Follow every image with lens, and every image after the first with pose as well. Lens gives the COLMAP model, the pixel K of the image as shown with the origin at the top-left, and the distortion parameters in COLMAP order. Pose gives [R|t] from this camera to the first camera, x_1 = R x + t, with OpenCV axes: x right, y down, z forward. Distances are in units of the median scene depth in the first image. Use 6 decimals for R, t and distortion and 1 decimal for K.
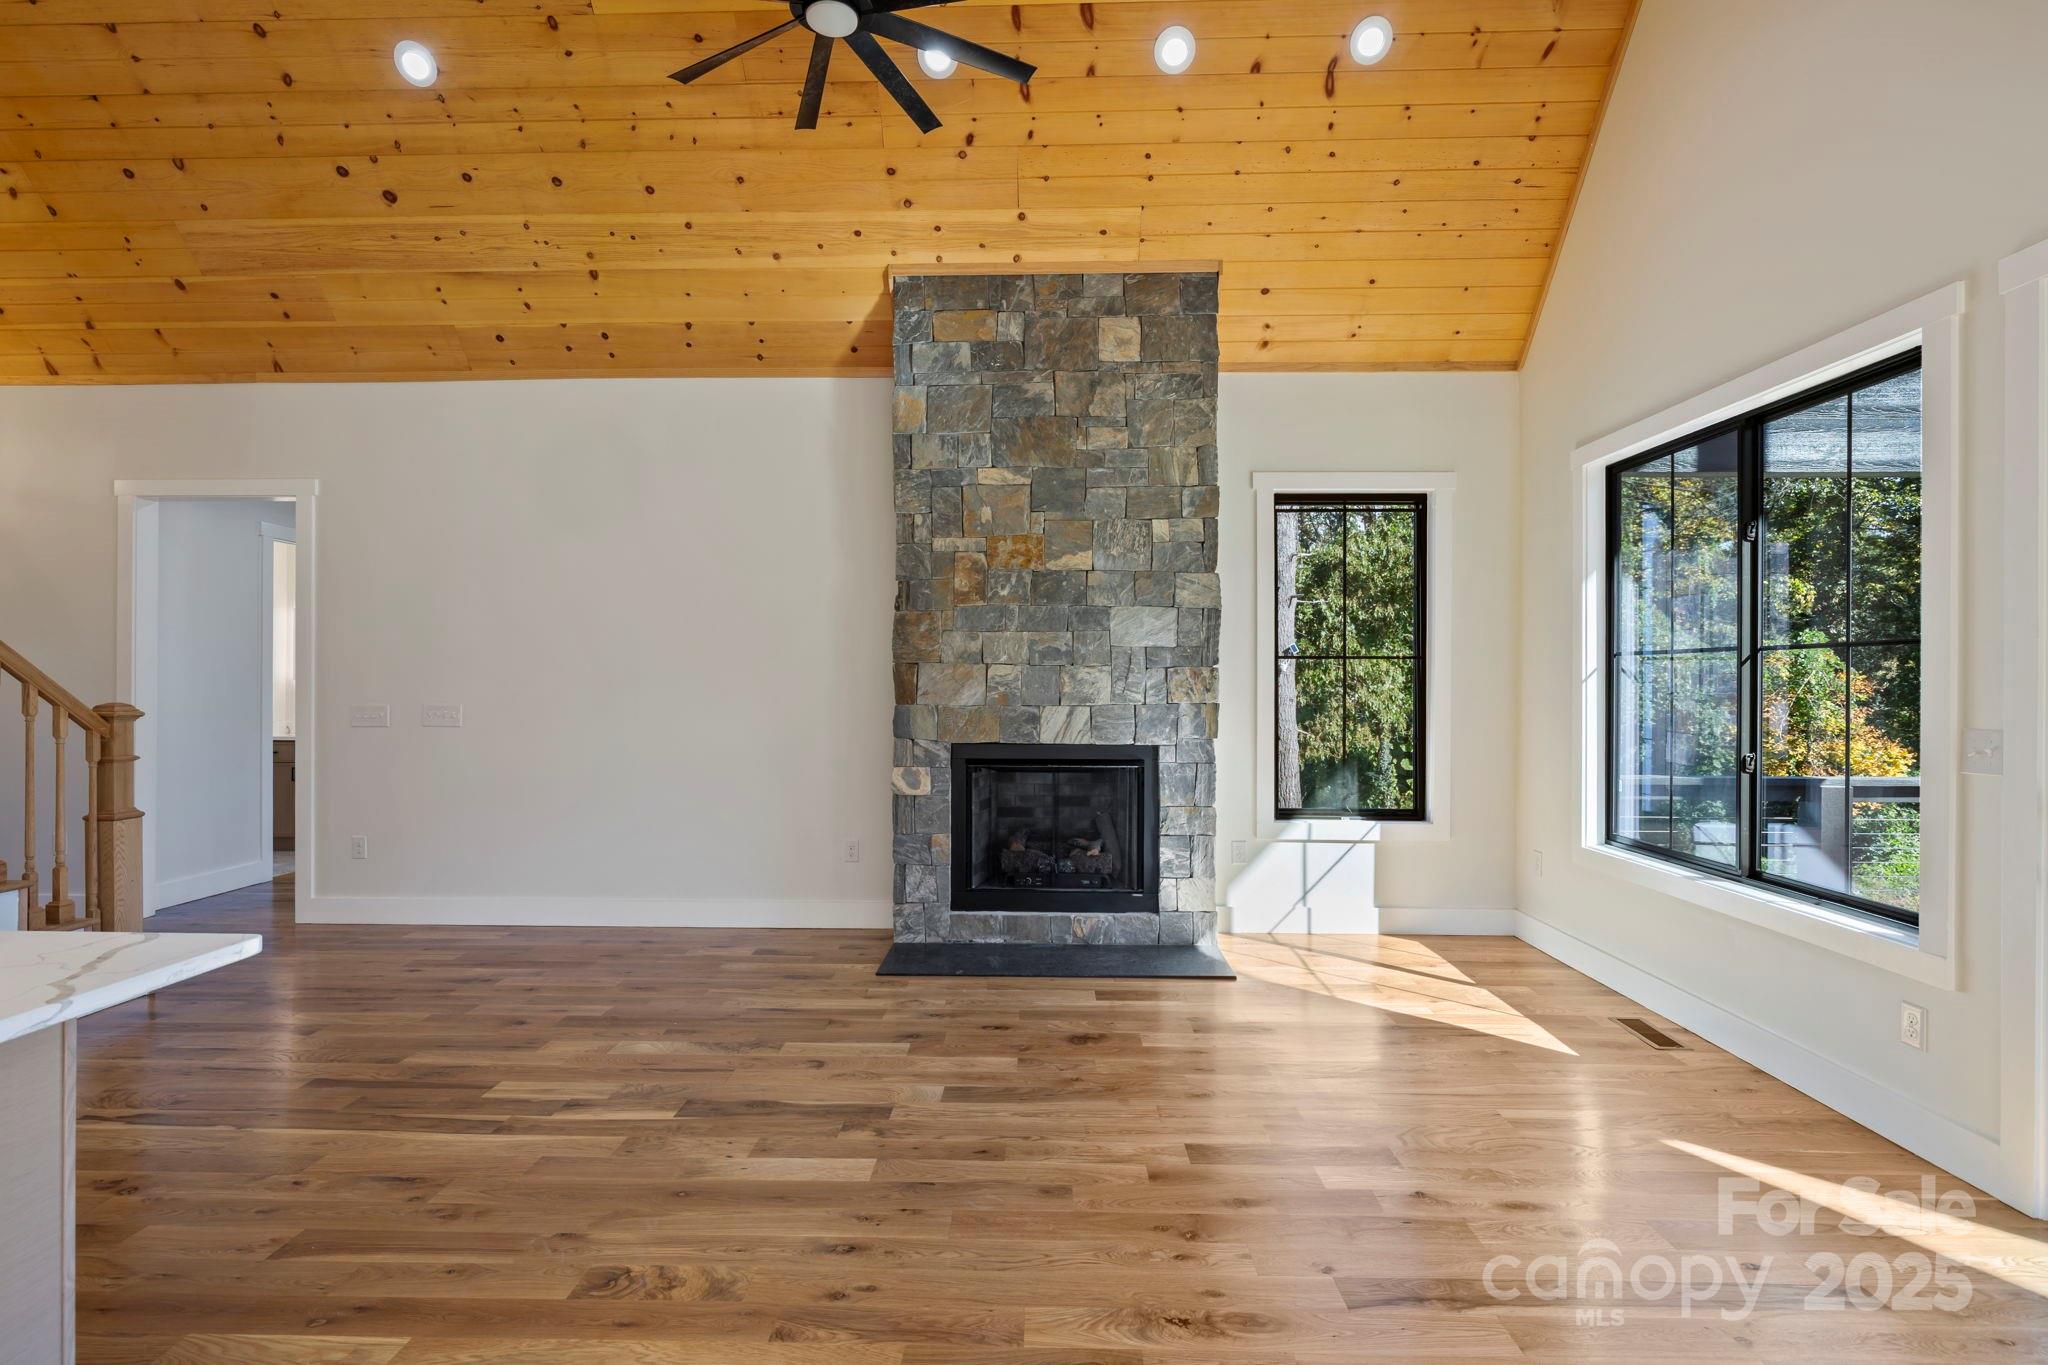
lens RADIAL K [[984.8, 0, 1018.6], [0, 984.8, 681.7], [0, 0, 1]] dist [-0.001324, 0.000996]
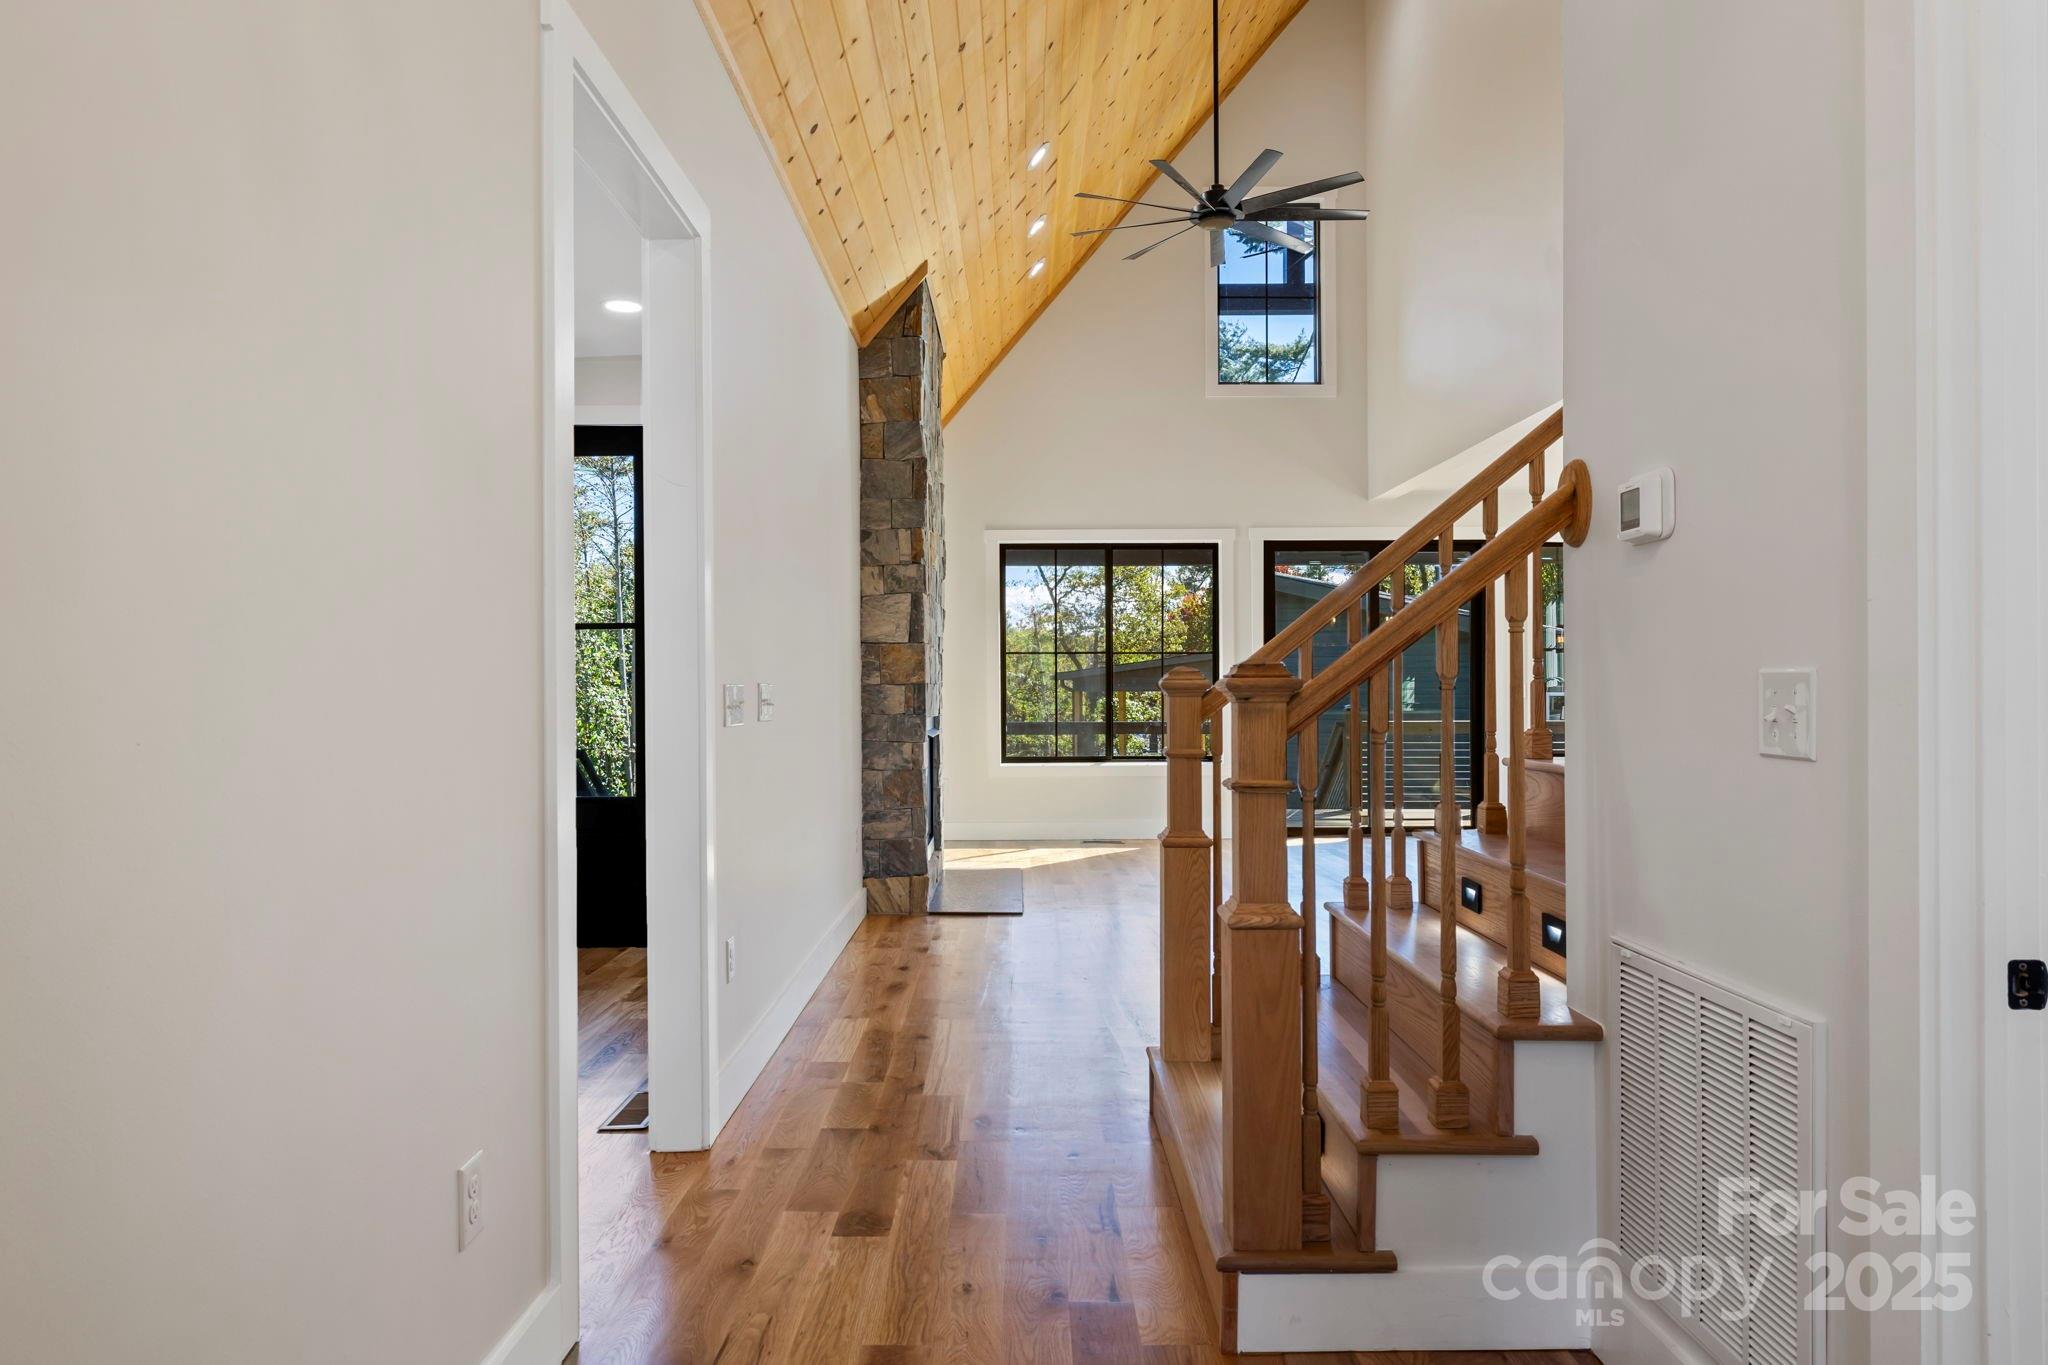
lens RADIAL K [[1262.7, 0, 1040.4], [0, 1262.7, 698.8], [0, 0, 1]] dist [-0.000925, 0.000285]
pose [[-0.047277, -0.011244, 0.998819, -1.473570], [0.003833, 0.999927, 0.011438, 0.025125], [-0.998874, 0.004369, -0.047231, 0.949347]]
